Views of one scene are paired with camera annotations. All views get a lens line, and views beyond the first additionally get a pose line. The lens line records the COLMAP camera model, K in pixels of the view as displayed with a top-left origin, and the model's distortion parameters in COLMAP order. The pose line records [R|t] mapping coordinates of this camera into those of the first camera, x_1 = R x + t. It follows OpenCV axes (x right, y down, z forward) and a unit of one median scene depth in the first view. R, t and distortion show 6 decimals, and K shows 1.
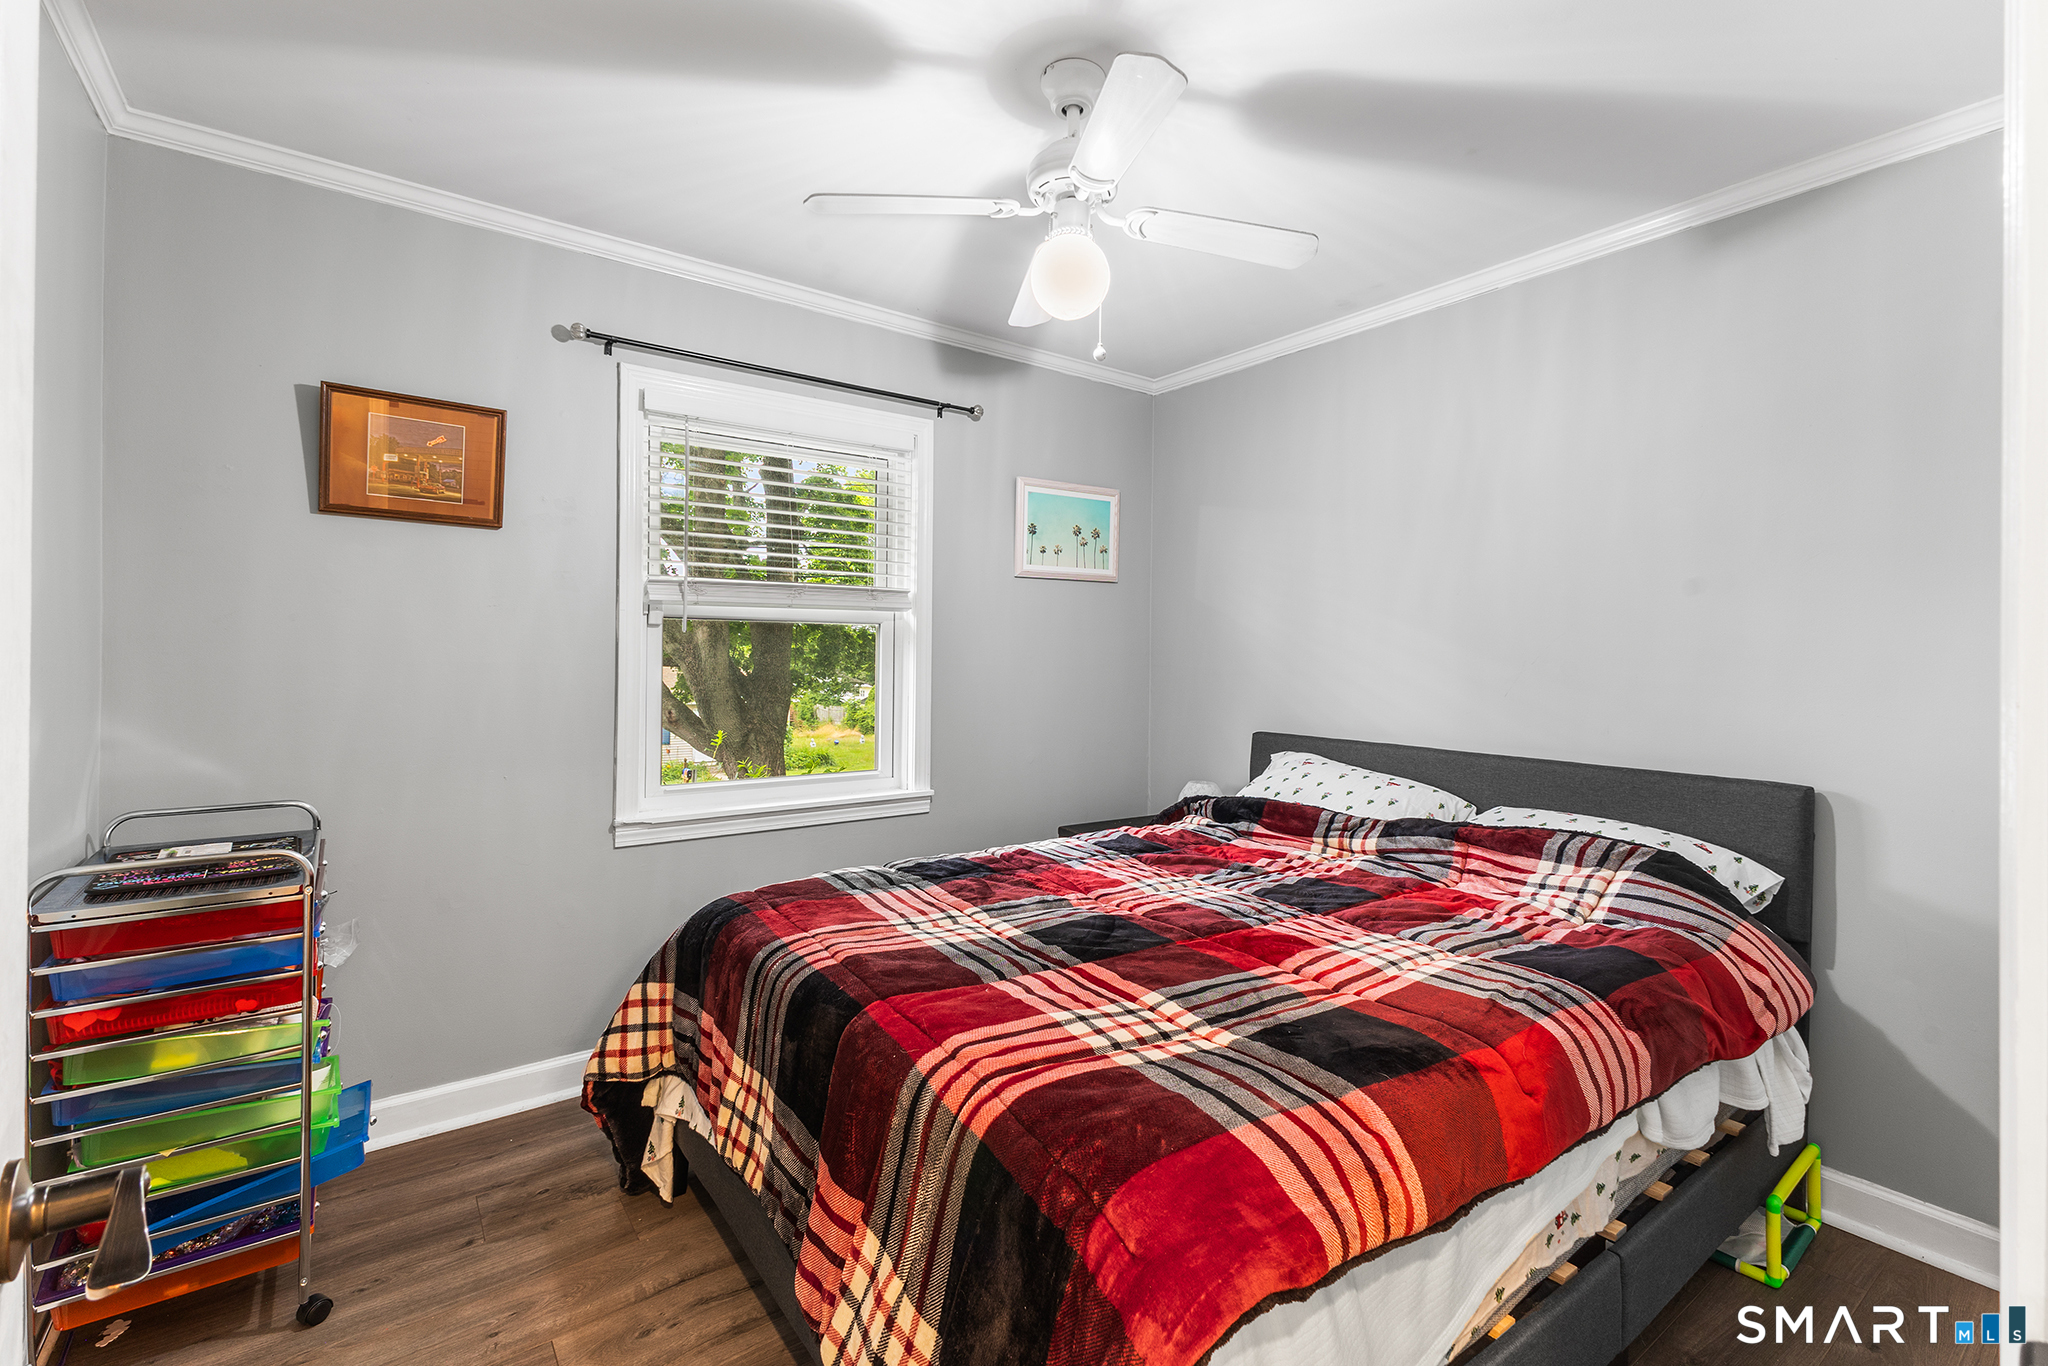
lens RADIAL K [[904.9, 0, 1050.9], [0, 904.9, 668.7], [0, 0, 1]] dist [0.000453, 0.000079]
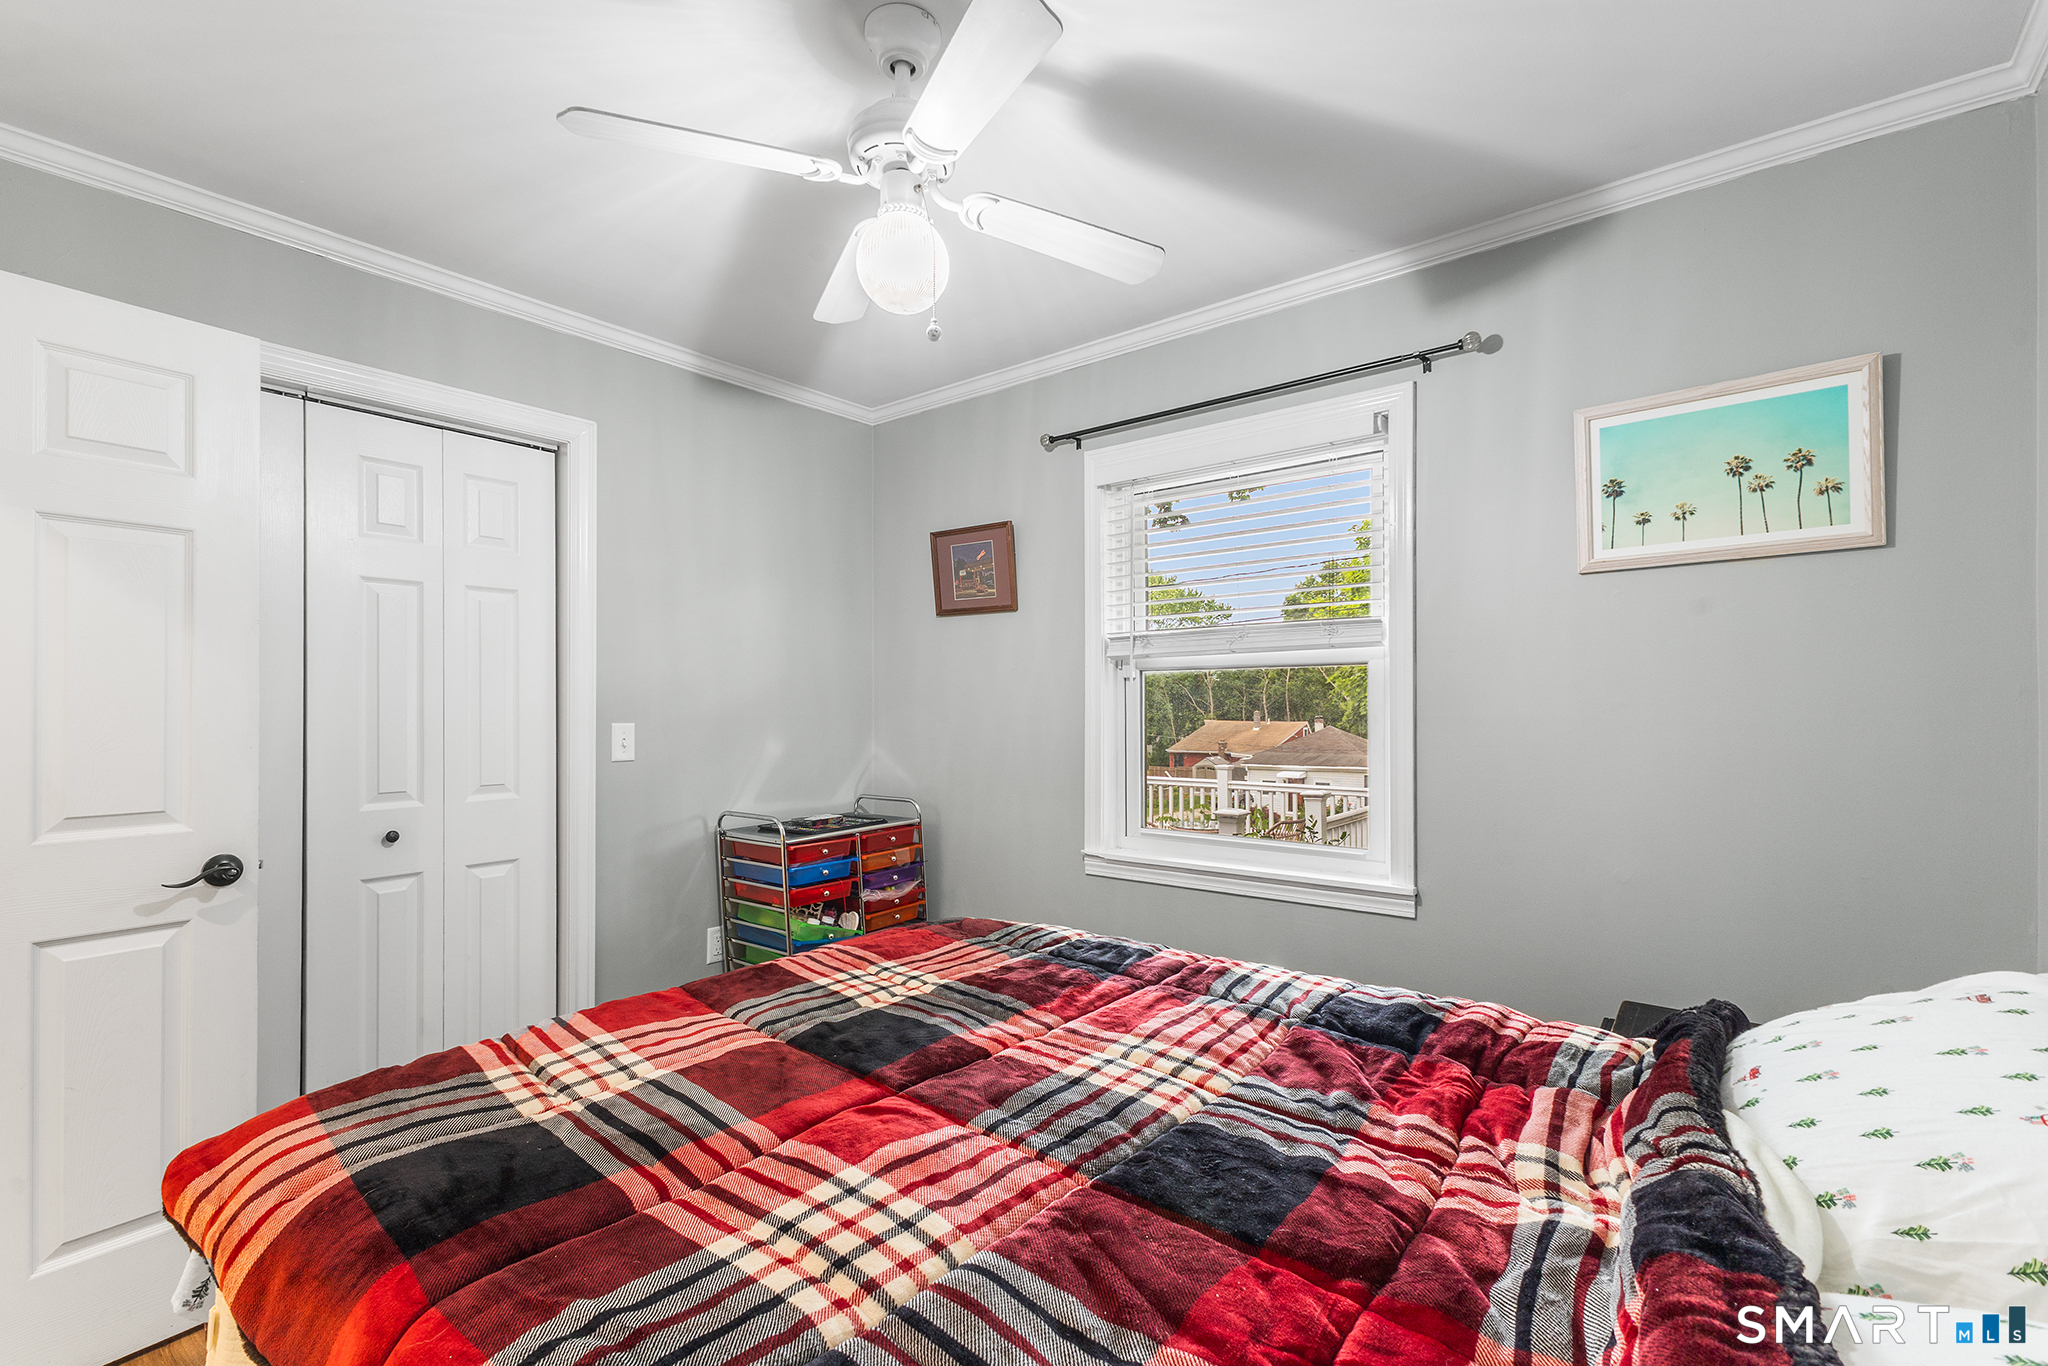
lens RADIAL K [[908.4, 0, 1009.9], [0, 908.4, 714.0], [0, 0, 1]] dist [0.001826, 0.000277]
pose [[0.245949, 0.000443, -0.969283, 0.516502], [-0.005351, 0.999985, -0.000901, -0.003516], [0.969268, 0.005409, 0.245948, 0.522192]]
